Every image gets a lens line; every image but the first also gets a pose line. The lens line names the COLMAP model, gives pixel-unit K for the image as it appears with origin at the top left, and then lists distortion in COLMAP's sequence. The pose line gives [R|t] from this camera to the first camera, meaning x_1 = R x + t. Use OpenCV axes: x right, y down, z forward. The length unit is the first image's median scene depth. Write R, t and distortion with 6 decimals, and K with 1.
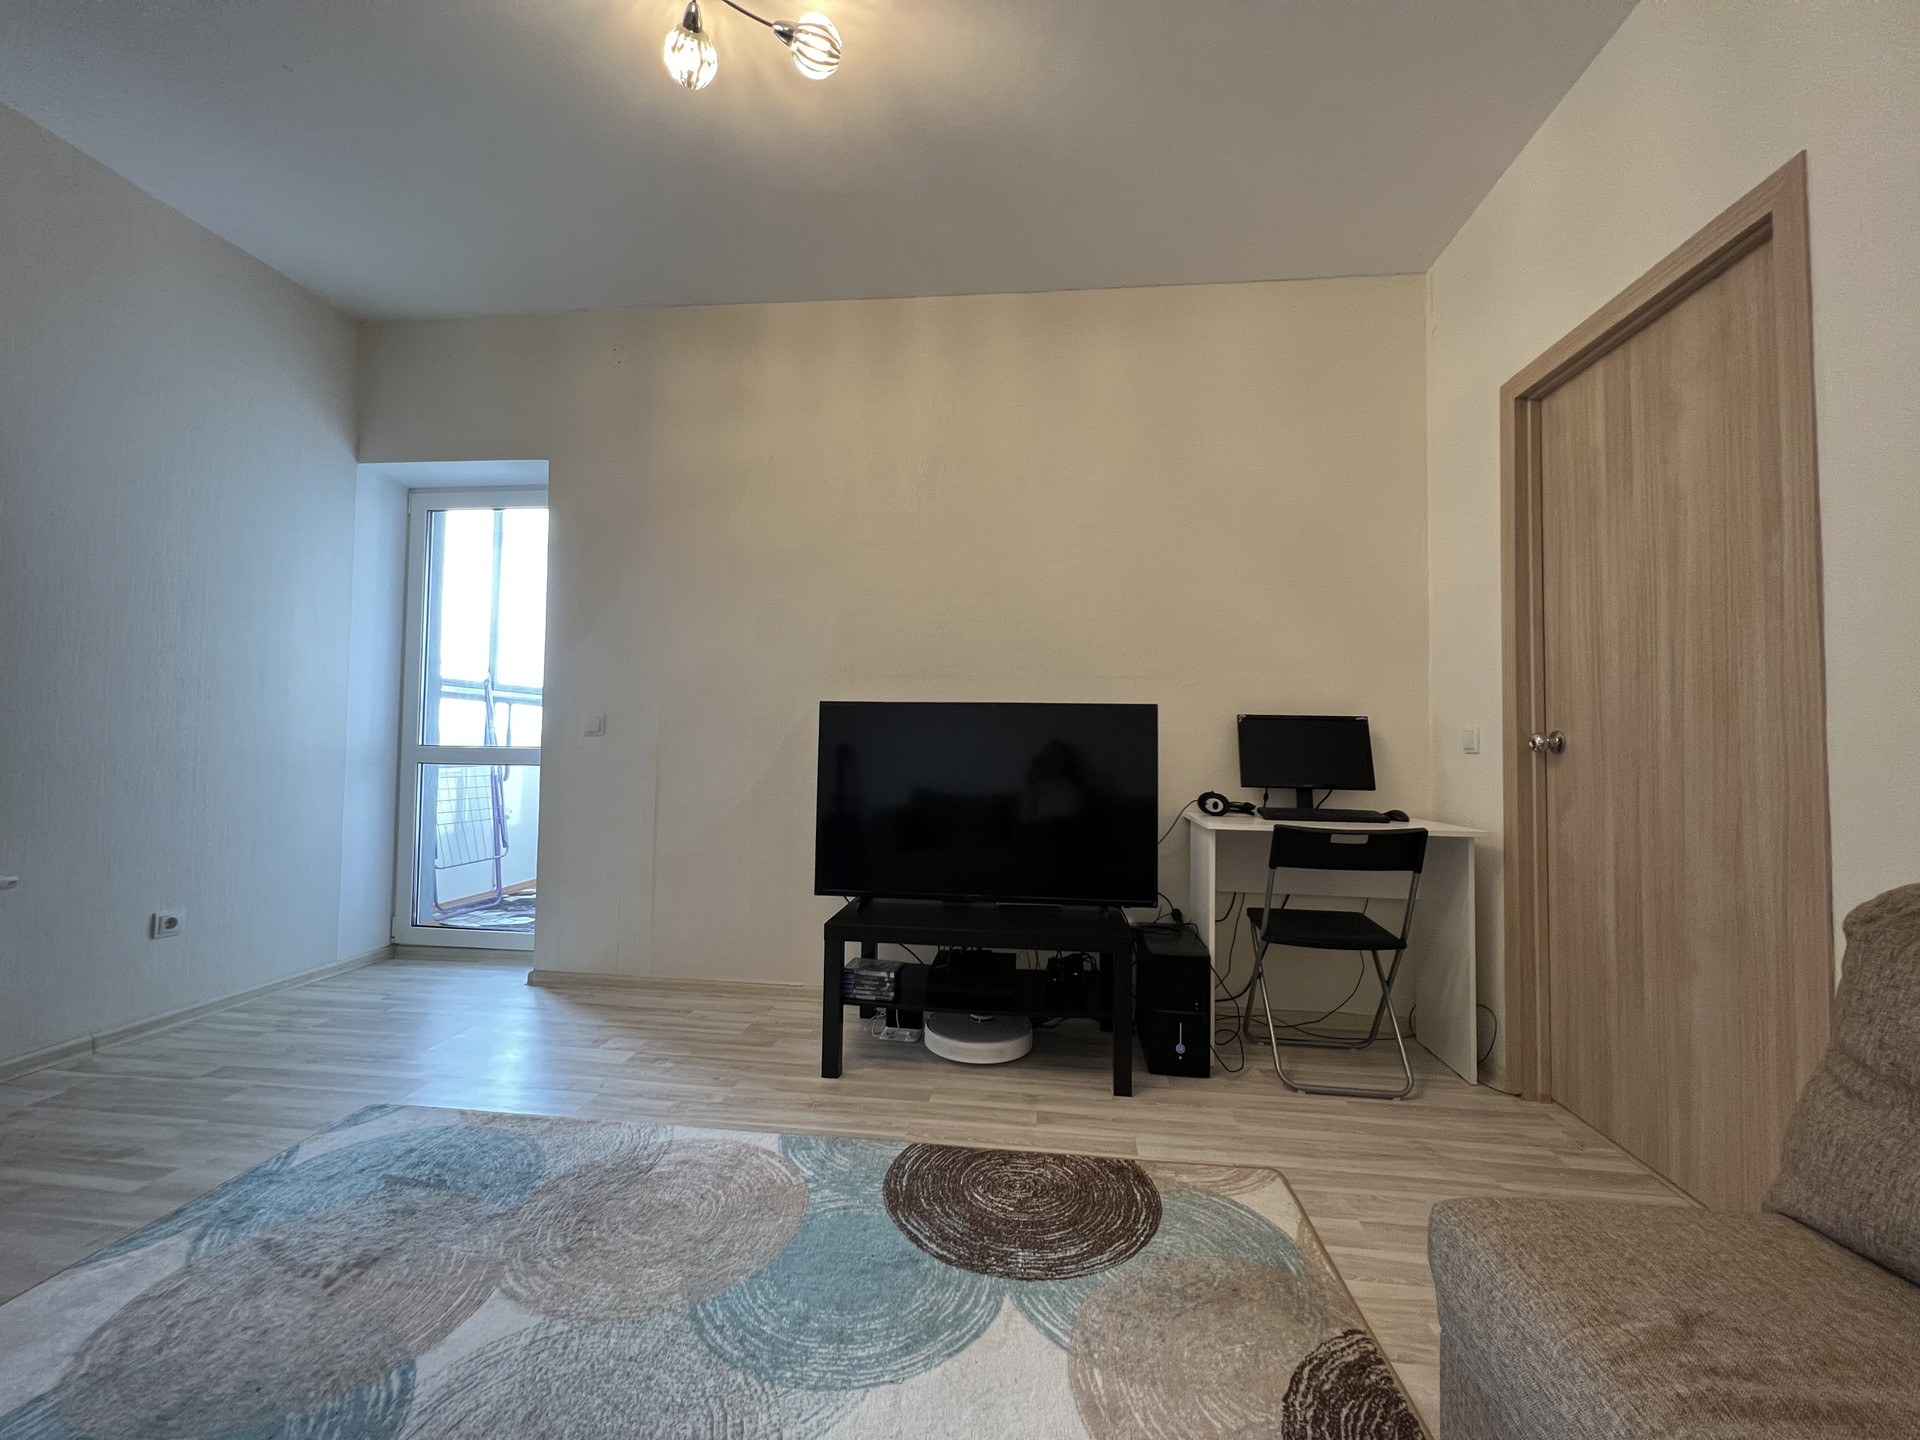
lens RADIAL K [[771.7, 0, 953.5], [0, 771.7, 710.6], [0, 0, 1]] dist [-0.001328, 0.001215]
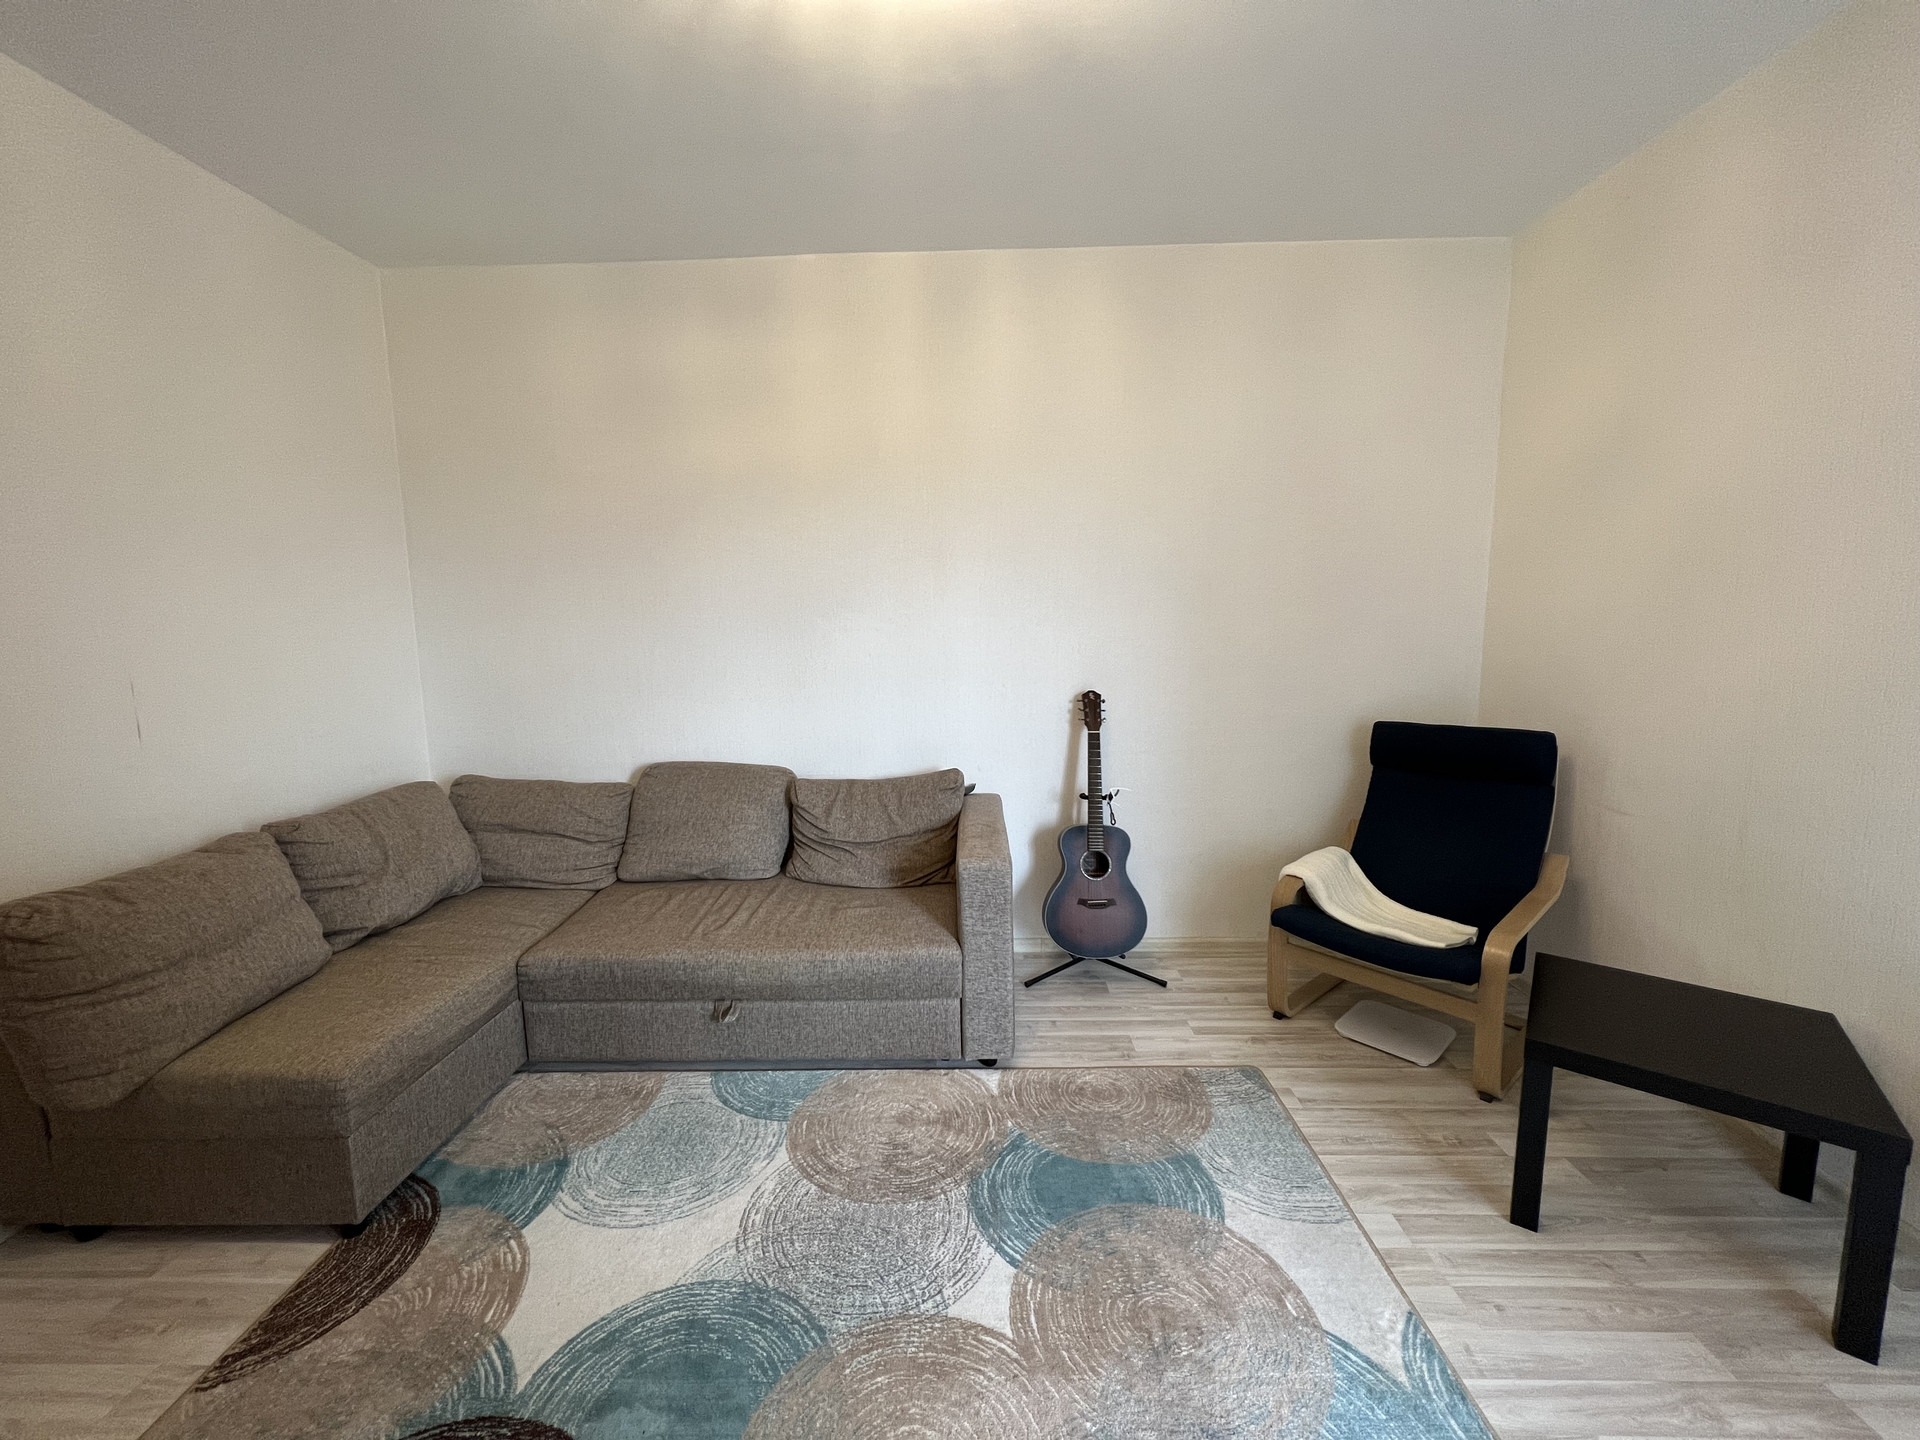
lens RADIAL K [[771.7, 0, 956.8], [0, 771.7, 715.3], [0, 0, 1]] dist [-0.001328, 0.001215]
pose [[-0.994926, 0.012573, -0.099825, -0.341225], [0.004130, 0.996428, 0.084344, -0.177076], [0.100529, 0.083504, -0.991424, 1.630676]]
